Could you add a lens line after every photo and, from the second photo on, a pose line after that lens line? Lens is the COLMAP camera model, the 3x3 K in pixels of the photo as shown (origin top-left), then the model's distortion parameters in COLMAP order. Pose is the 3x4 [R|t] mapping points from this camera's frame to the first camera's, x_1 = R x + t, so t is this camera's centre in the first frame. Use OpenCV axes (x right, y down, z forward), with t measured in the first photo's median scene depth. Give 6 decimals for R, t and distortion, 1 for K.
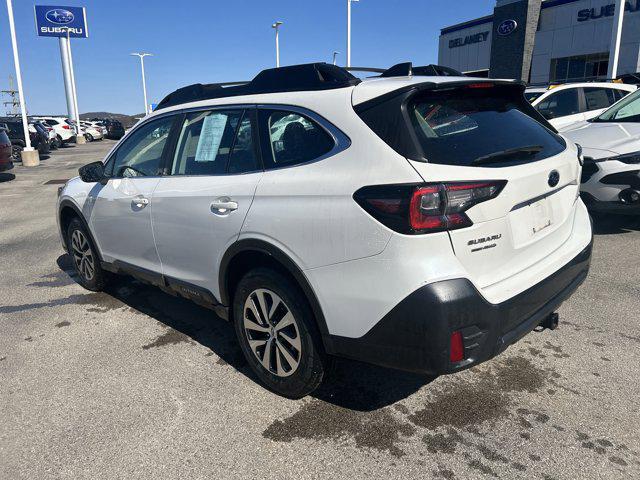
lens RADIAL K [[485.4, 0, 321.5], [0, 485.4, 233.5], [0, 0, 1]] dist [0.061838, -0.073121]
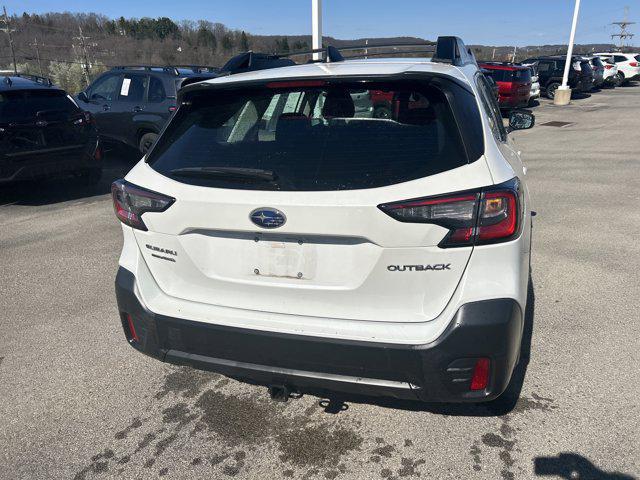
lens RADIAL K [[485.4, 0, 322.9], [0, 485.4, 242.2], [0, 0, 1]] dist [0.061838, -0.073121]
pose [[0.448436, 0.326052, -0.832223, 1.031379], [-0.201459, 0.944003, 0.261292, -0.260761], [0.870816, 0.050486, 0.489010, 0.623574]]
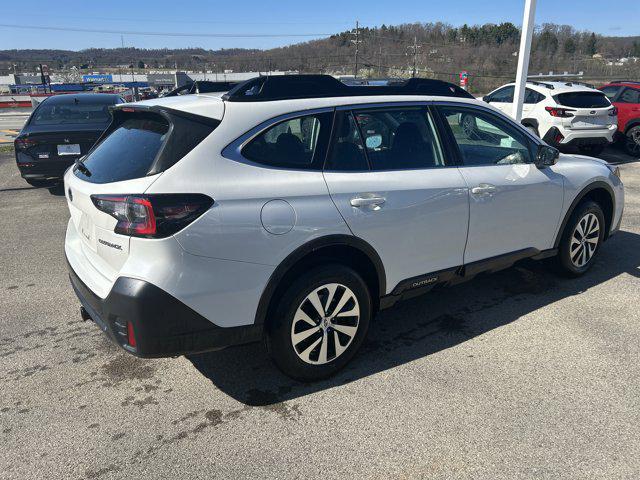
lens RADIAL K [[485.4, 0, 314.5], [0, 485.4, 230.4], [0, 0, 1]] dist [0.061838, -0.073121]
pose [[-0.175704, 0.330039, -0.927471, 1.337925], [-0.210035, 0.907867, 0.362854, -0.524712], [0.961776, 0.258556, -0.090196, 1.508334]]
